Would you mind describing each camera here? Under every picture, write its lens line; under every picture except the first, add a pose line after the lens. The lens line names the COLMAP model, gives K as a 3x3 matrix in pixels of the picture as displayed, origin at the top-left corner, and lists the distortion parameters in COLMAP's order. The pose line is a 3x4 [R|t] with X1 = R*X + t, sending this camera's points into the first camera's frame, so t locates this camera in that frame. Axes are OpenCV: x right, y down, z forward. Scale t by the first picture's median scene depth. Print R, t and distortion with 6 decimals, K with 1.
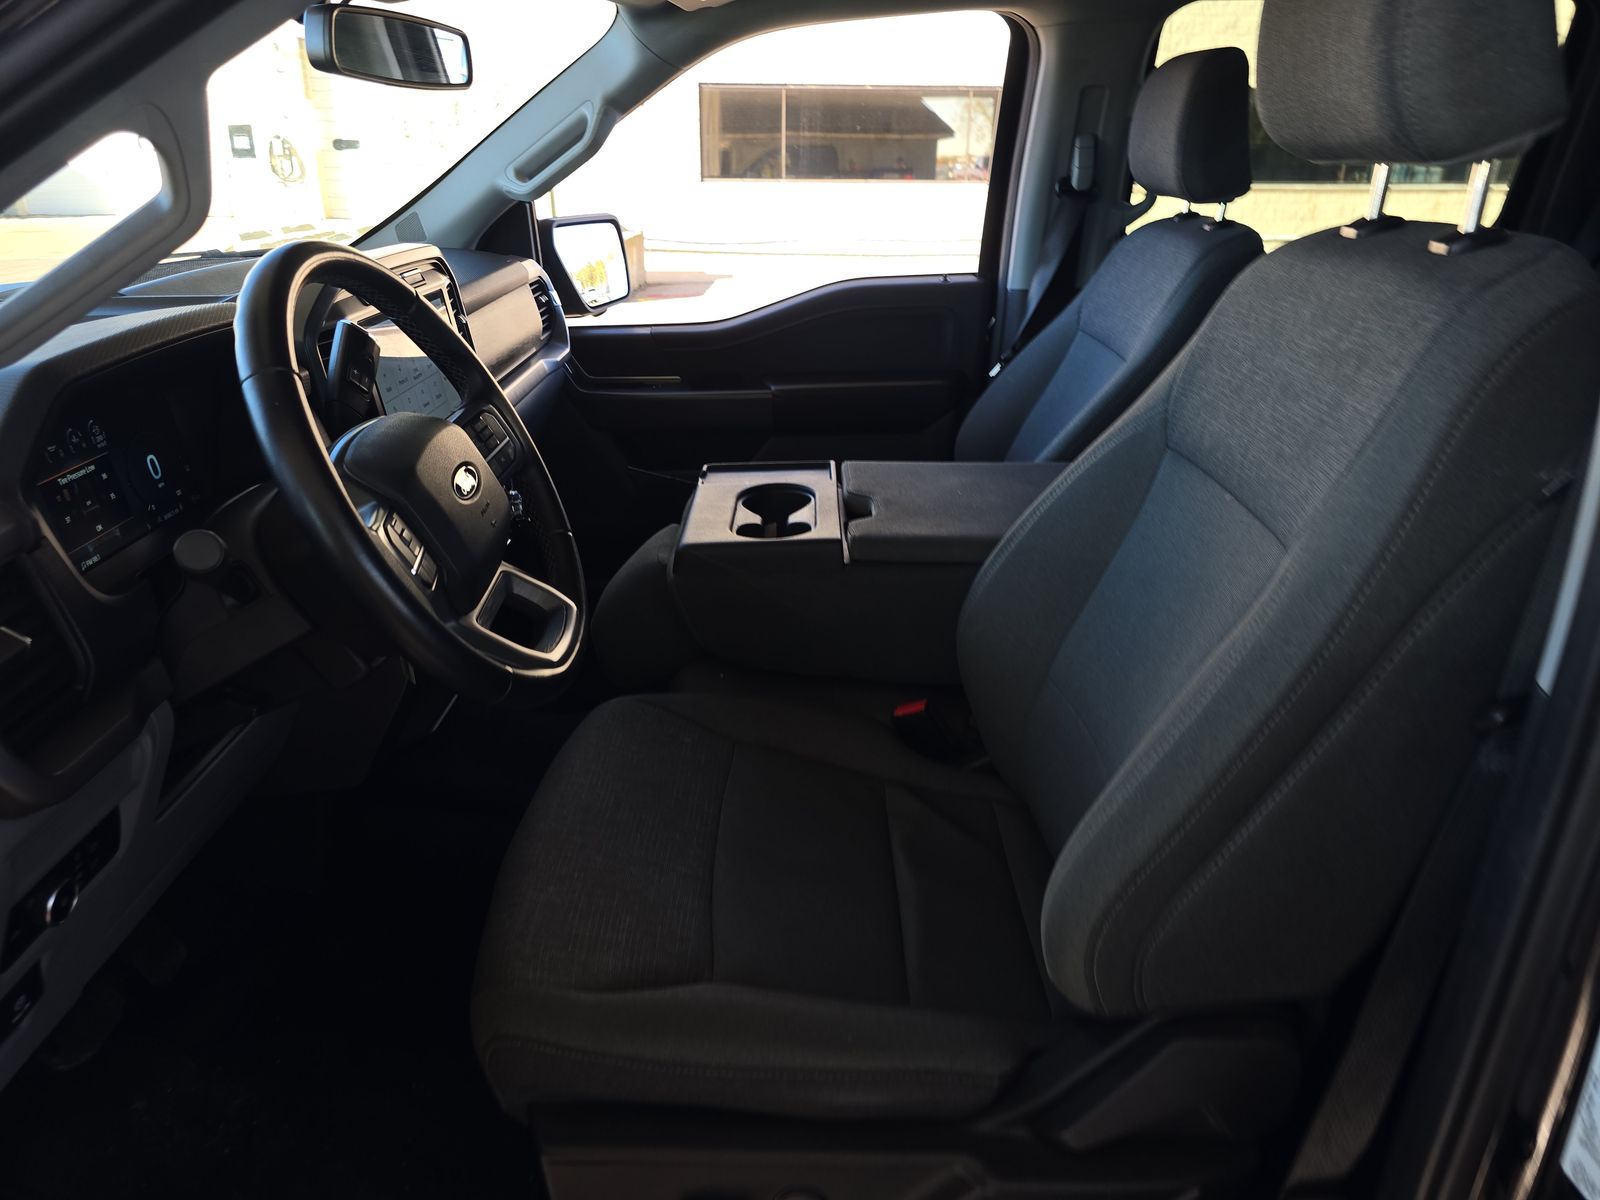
lens RADIAL K [[1069.6, 0, 808.7], [0, 1069.6, 587.3], [0, 0, 1]] dist [0.057630, -0.048332]
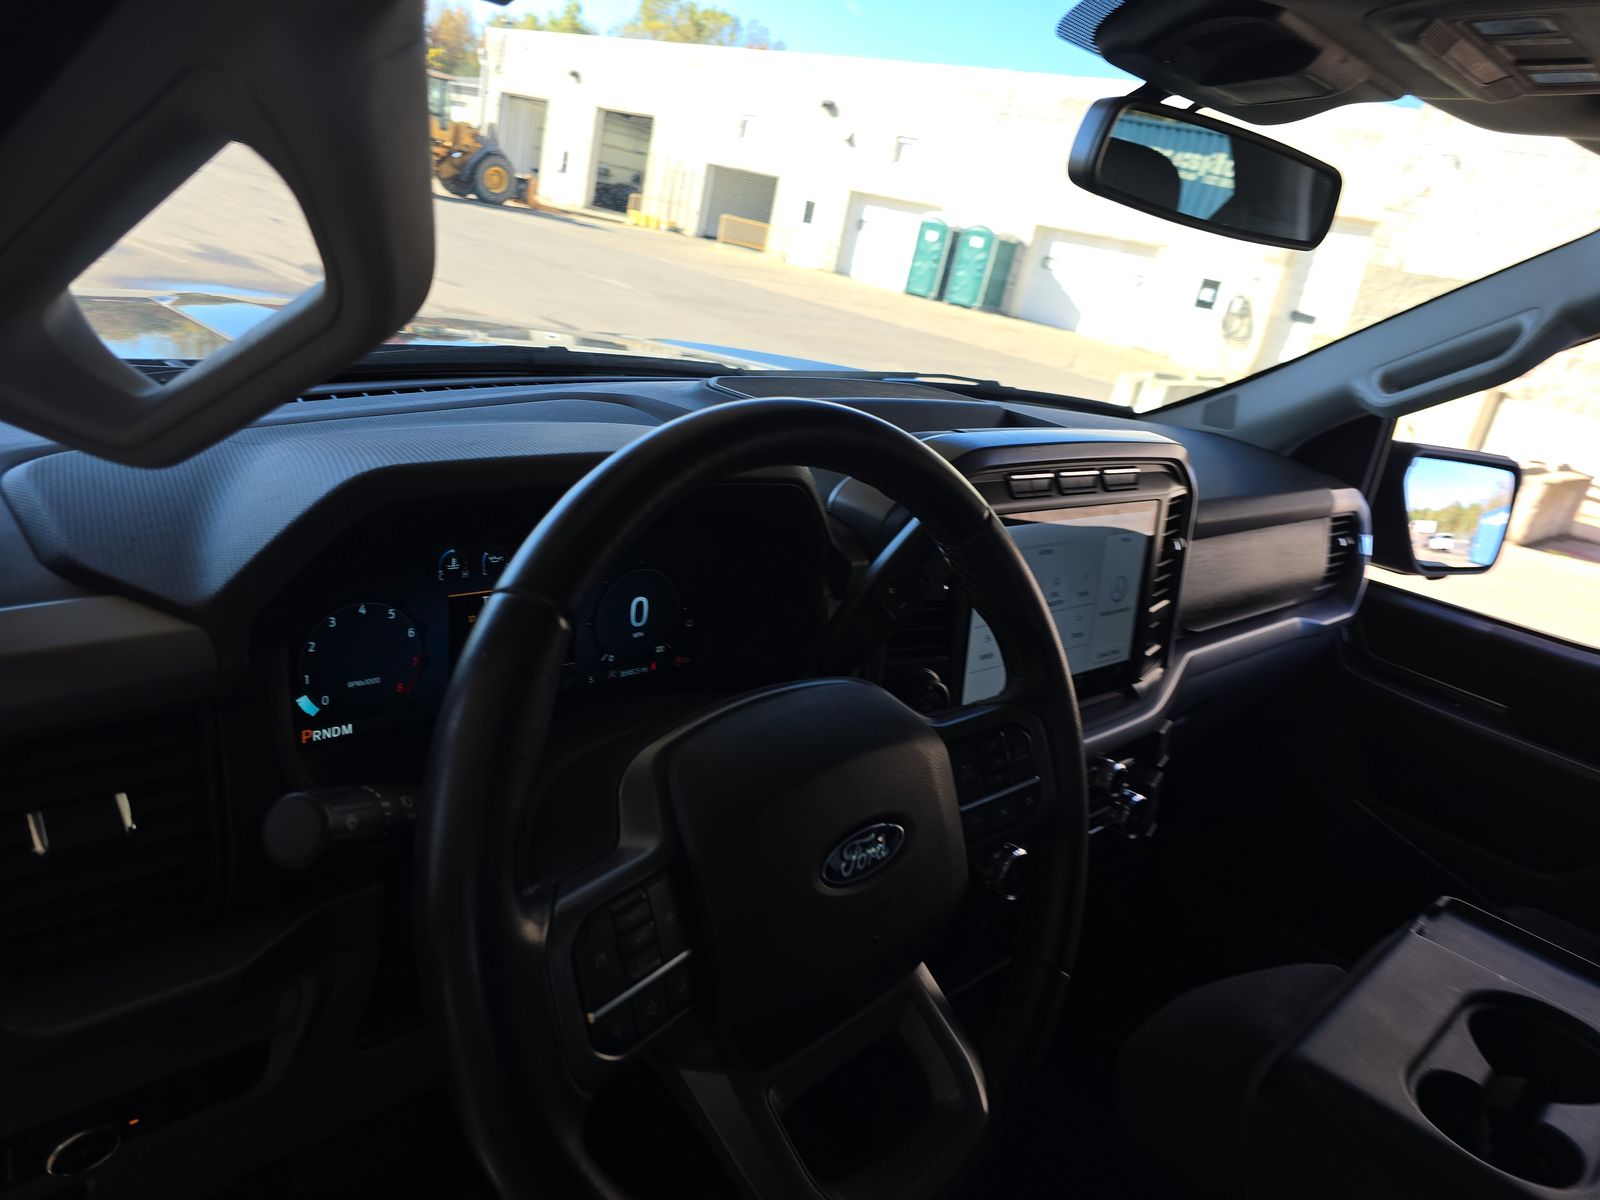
lens RADIAL K [[1085.8, 0, 800.0], [0, 1085.8, 600.0], [0, 0, 1]] dist [0.048590, -0.039672]
pose [[0.681859, 0.363234, -0.634924, -0.011624], [-0.442063, 0.896181, 0.037955, -0.100913], [0.582794, 0.254796, 0.771641, 0.228651]]
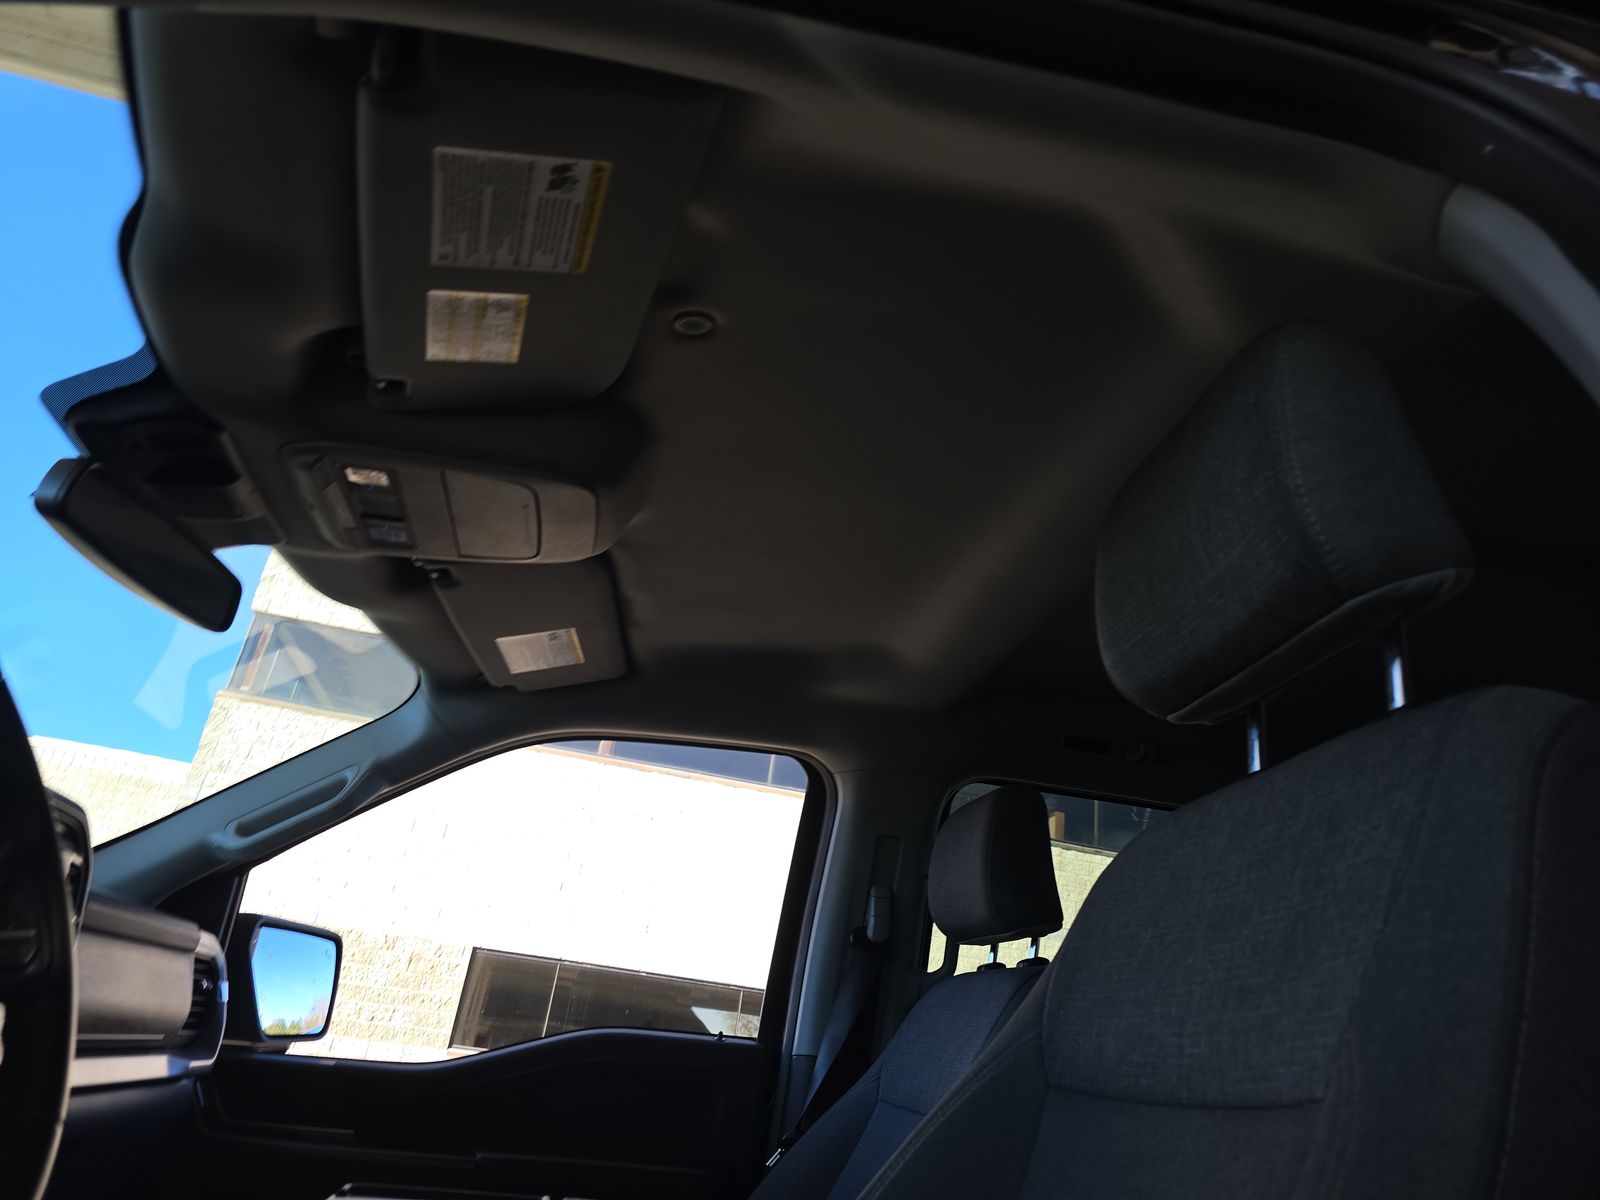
lens RADIAL K [[1069.6, 0, 808.7], [0, 1069.6, 587.3], [0, 0, 1]] dist [0.057630, -0.048332]
pose [[0.972804, 0.187055, 0.136611, 0.014322], [-0.032614, 0.694521, -0.718732, 0.082707], [-0.229322, 0.694730, 0.681734, 0.181246]]
